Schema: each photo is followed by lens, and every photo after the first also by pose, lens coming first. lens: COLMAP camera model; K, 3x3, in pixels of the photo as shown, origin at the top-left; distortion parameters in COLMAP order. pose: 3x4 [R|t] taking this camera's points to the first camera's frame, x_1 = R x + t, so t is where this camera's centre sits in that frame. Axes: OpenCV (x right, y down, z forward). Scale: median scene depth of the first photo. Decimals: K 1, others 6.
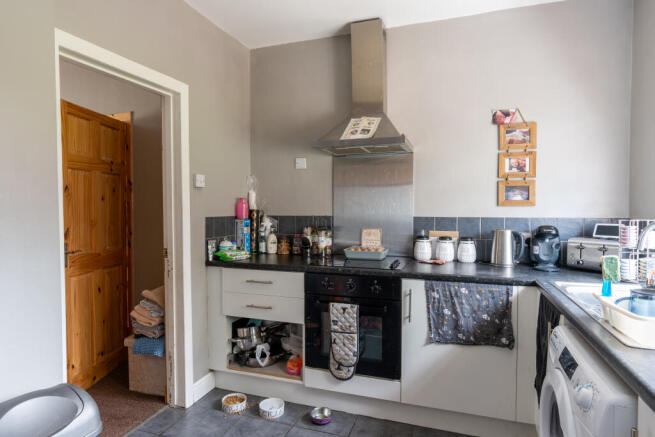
lens RADIAL K [[378.3, 0, 327.6], [0, 378.3, 218.7], [0, 0, 1]] dist [0.000704, 0.000089]
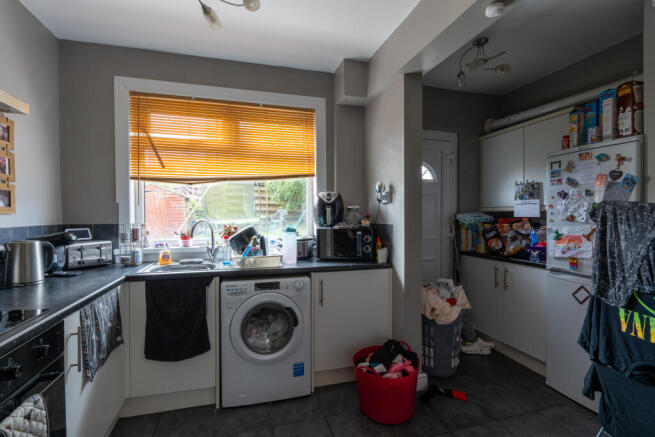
lens RADIAL K [[310.1, 0, 327.0], [0, 310.1, 216.7], [0, 0, 1]] dist [-0.004952, -0.001006]
pose [[-0.580171, -0.006184, 0.814471, -0.476225], [0.019766, 0.999570, 0.021669, -0.028177], [-0.814255, 0.028670, -0.579799, 0.819623]]
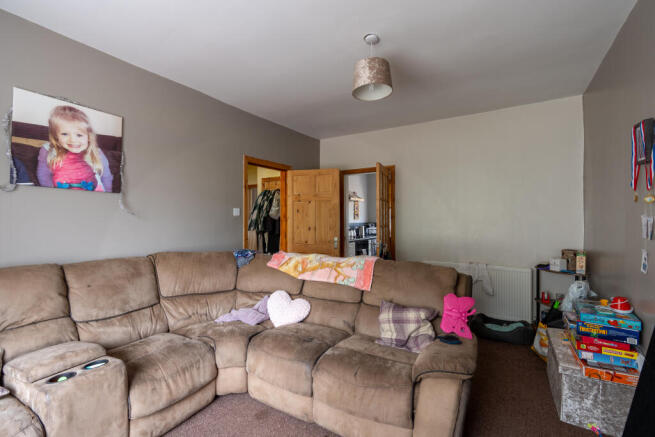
lens RADIAL K [[310.1, 0, 327.0], [0, 310.1, 219.0], [0, 0, 1]] dist [-0.004952, -0.001006]
pose [[0.209171, -0.001978, 0.977877, -2.524600], [0.023877, 0.999710, -0.003085, -0.037596], [-0.977587, 0.023994, 0.209158, 0.666349]]
